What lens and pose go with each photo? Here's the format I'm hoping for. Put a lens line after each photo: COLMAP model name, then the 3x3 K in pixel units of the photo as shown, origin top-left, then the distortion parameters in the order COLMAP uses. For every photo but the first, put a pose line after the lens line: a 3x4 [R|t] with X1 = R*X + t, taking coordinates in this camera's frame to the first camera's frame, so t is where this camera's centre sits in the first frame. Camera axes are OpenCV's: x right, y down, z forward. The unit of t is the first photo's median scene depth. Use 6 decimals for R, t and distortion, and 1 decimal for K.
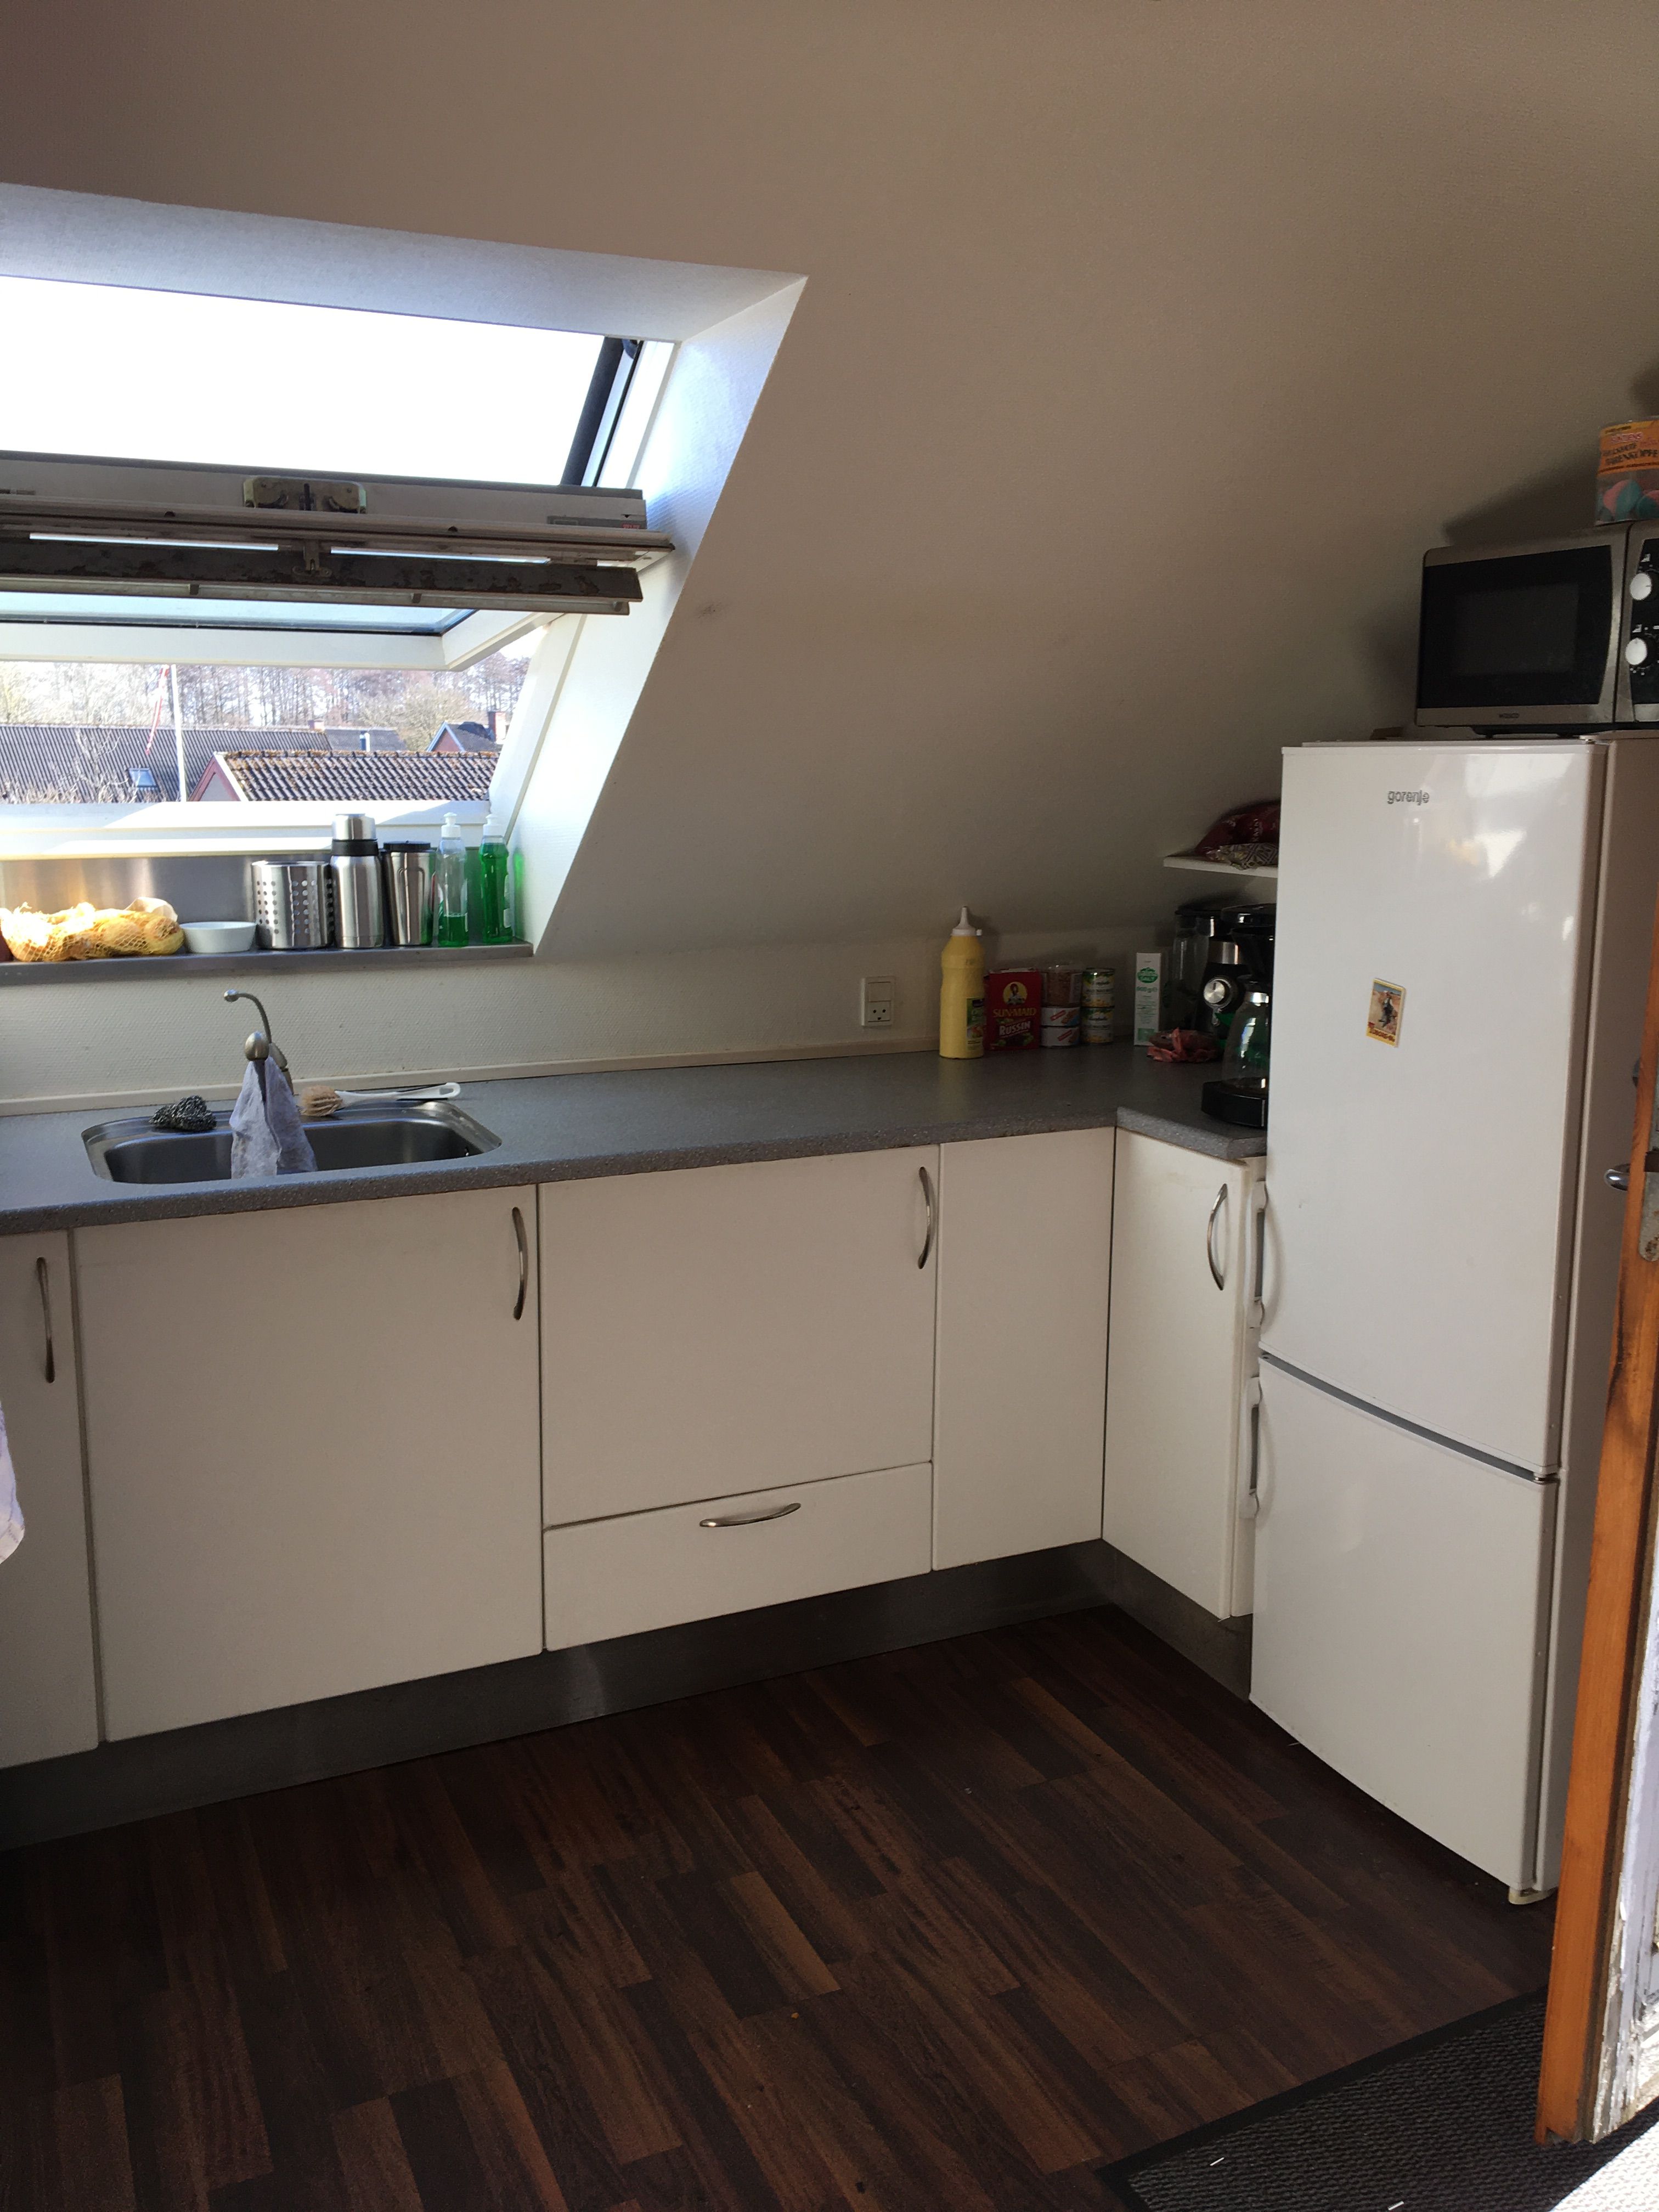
lens RADIAL K [[1858.2, 0, 829.5], [0, 1858.2, 1106.0], [0, 0, 1]] dist [0.039231, -0.083173]
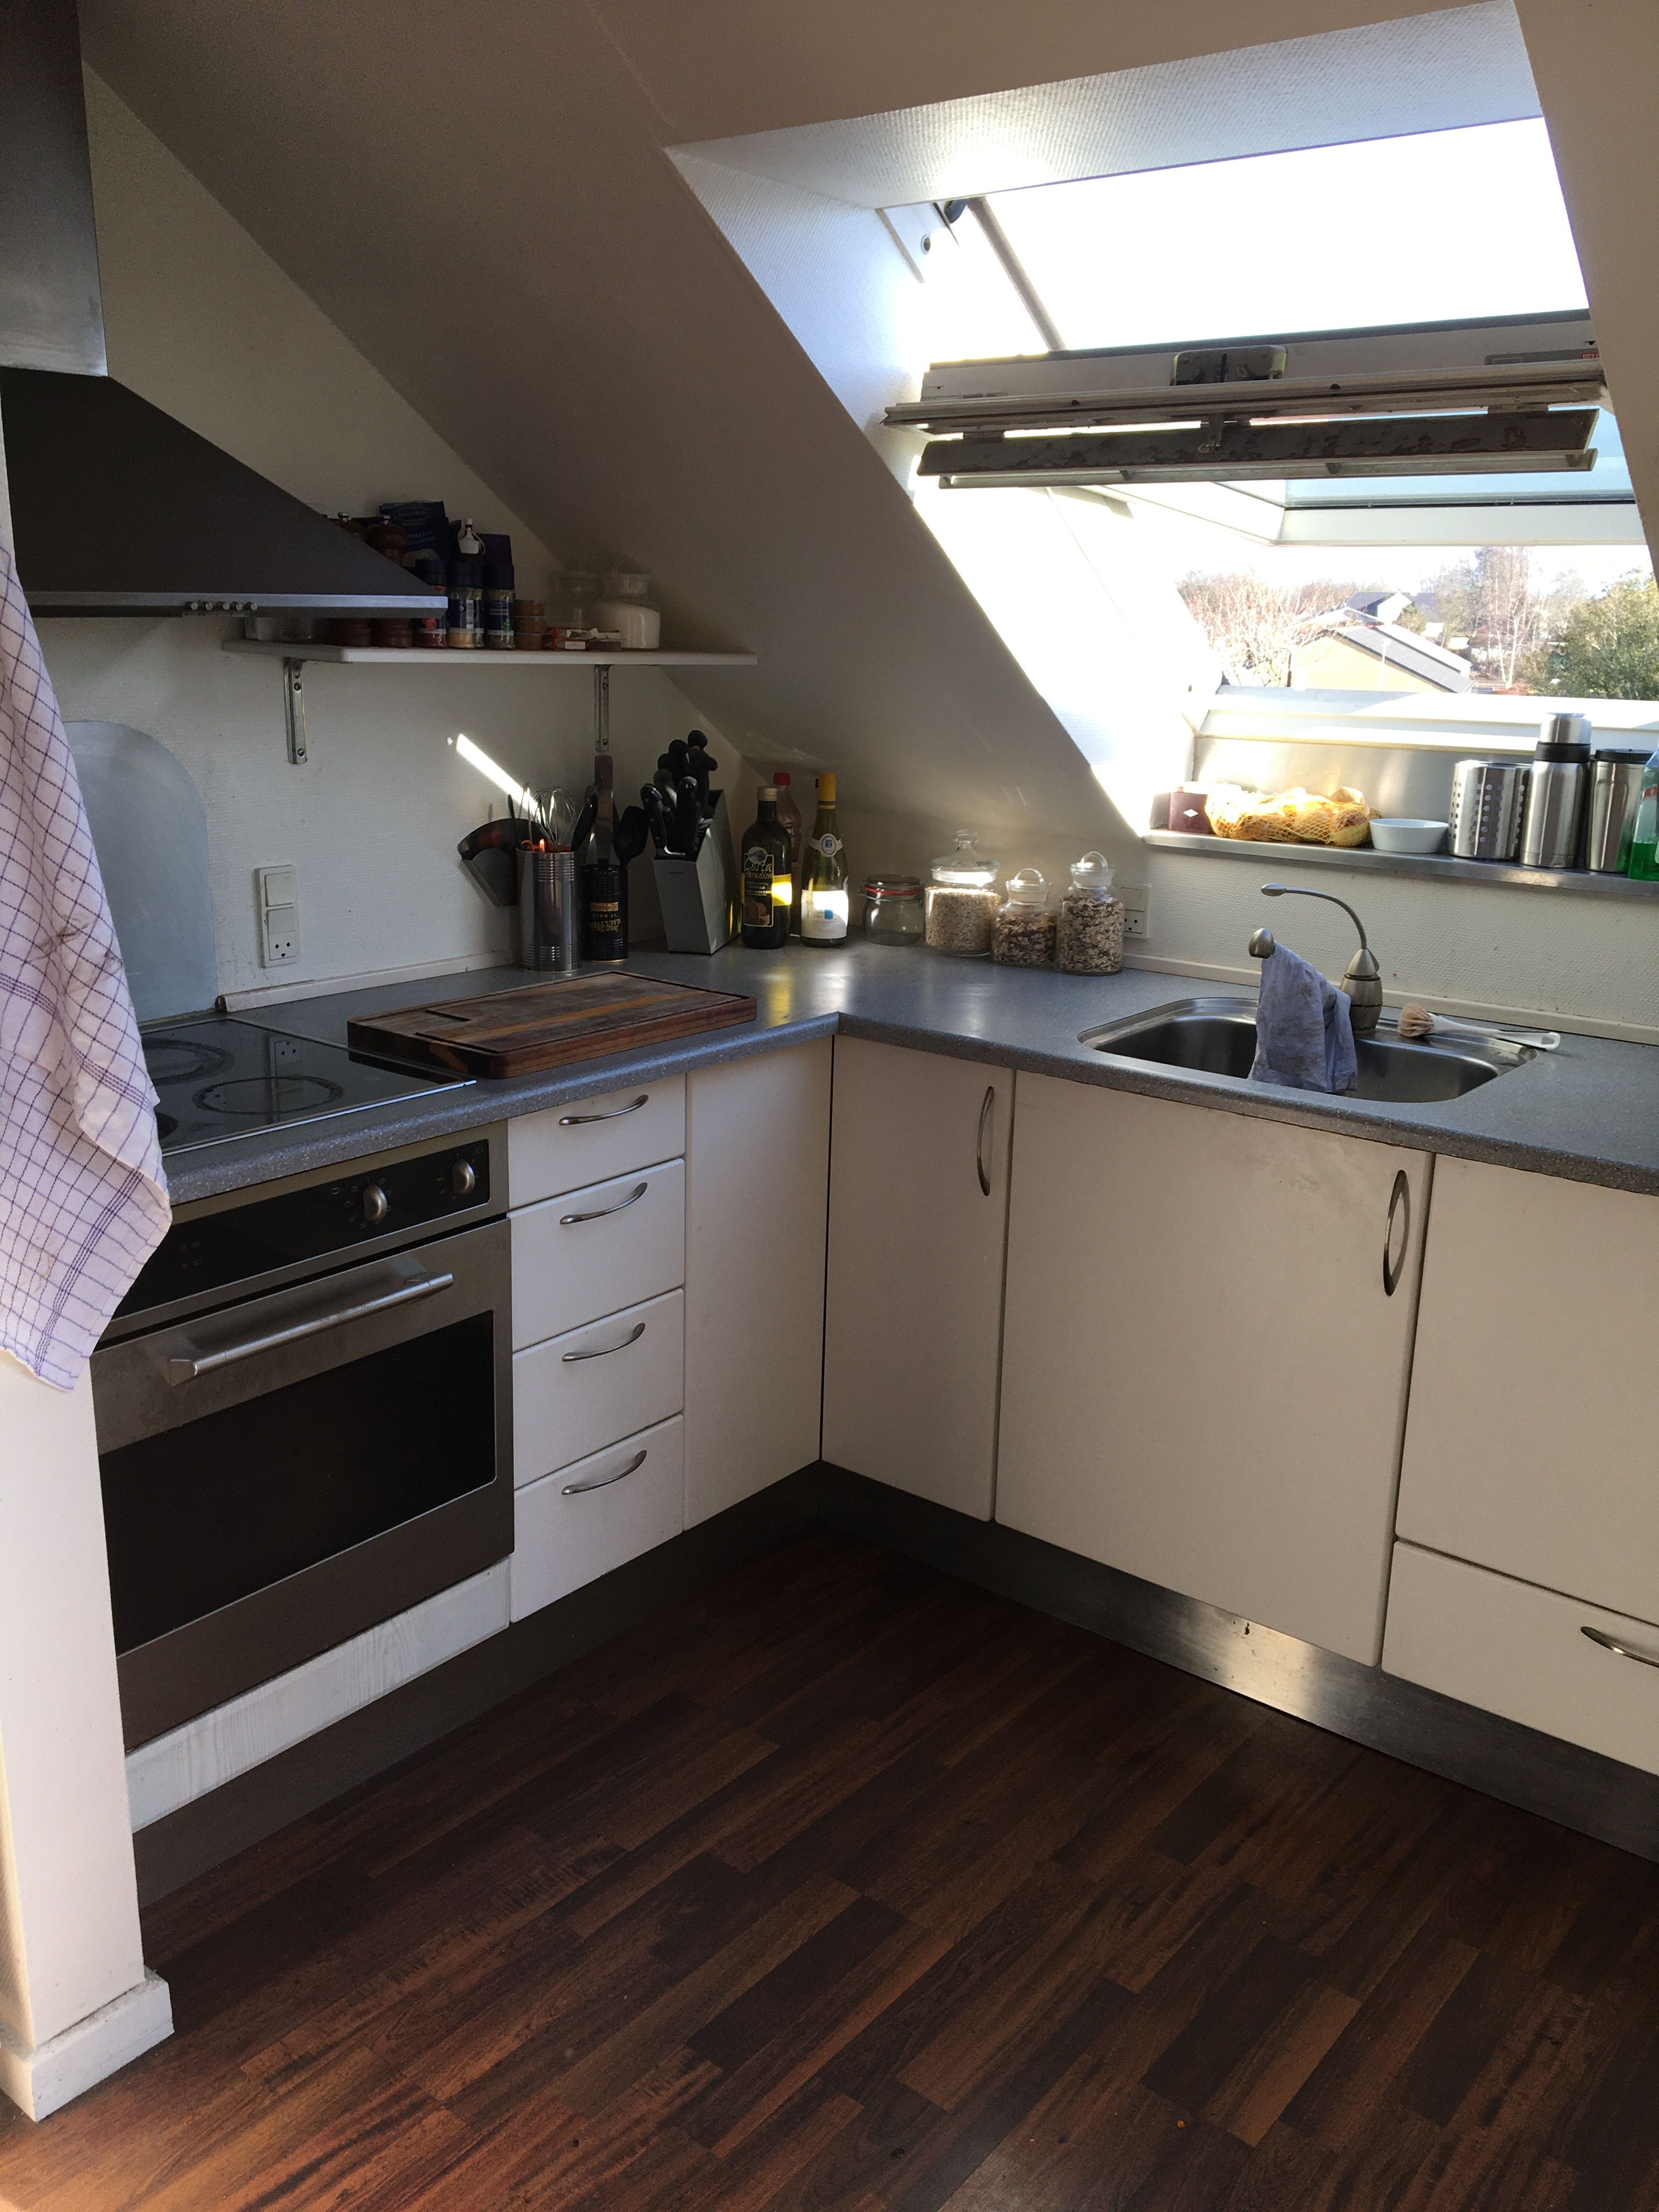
lens RADIAL K [[1863.7, 0, 829.5], [0, 1863.7, 1106.0], [0, 0, 1]] dist [0.094836, -0.124982]
pose [[0.443377, 0.238209, -0.864103, 0.495984], [-0.189149, 0.967195, 0.169575, -0.077620], [0.876150, 0.088259, 0.473889, 0.356374]]
